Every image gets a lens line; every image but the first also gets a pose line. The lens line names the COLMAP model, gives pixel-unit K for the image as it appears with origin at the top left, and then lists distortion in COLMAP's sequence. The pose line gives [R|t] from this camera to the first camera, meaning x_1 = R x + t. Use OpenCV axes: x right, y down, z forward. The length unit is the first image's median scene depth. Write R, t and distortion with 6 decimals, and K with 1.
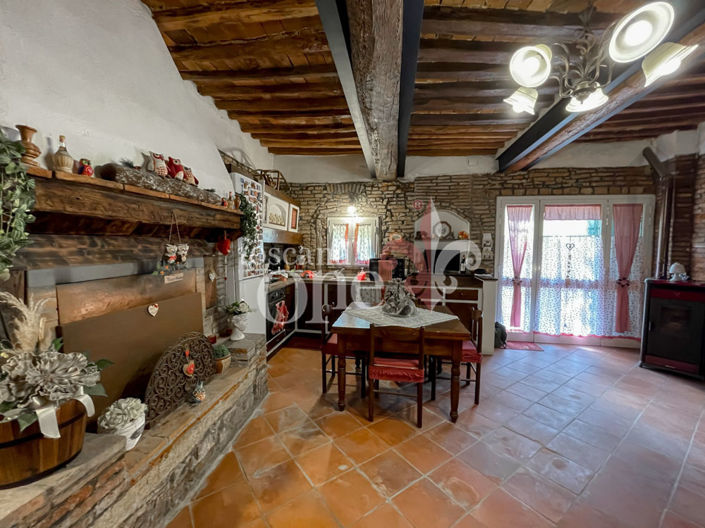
lens RADIAL K [[291.9, 0, 352.5], [0, 291.9, 264.0], [0, 0, 1]] dist [-0.002558, -0.000219]
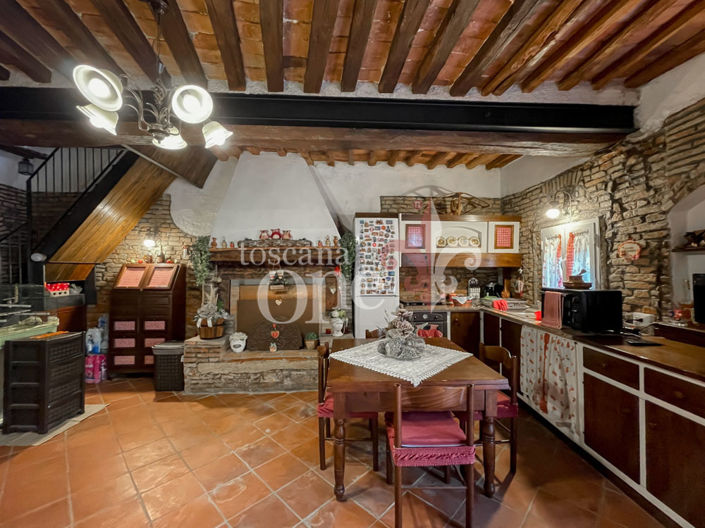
lens RADIAL K [[291.9, 0, 352.5], [0, 291.9, 264.0], [0, 0, 1]] dist [-0.002558, -0.000219]
pose [[0.192193, -0.028327, -0.980948, 0.556418], [-0.049387, 0.998038, -0.038497, -0.022448], [0.980114, 0.055845, 0.190417, 0.424567]]
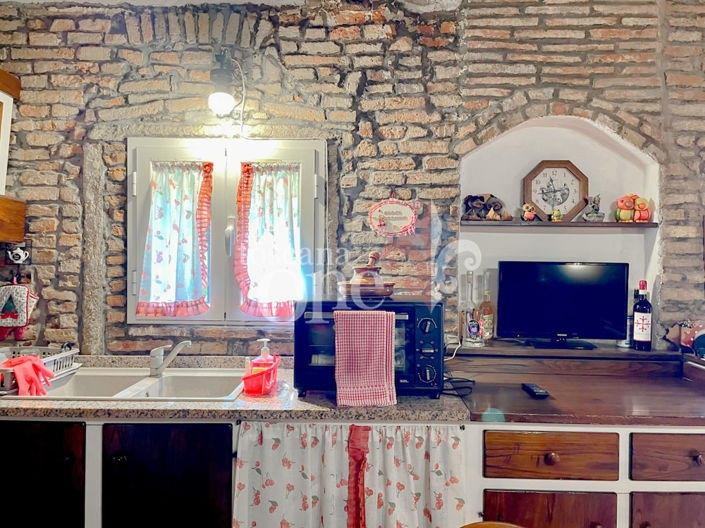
lens RADIAL K [[540.4, 0, 352.5], [0, 540.4, 264.0], [0, 0, 1]] dist [0.035166, -0.007939]
pose [[0.983632, -0.004593, 0.180129, 0.022377], [0.011182, 0.999304, -0.035583, -0.030338], [-0.179840, 0.037015, 0.982999, 0.519375]]
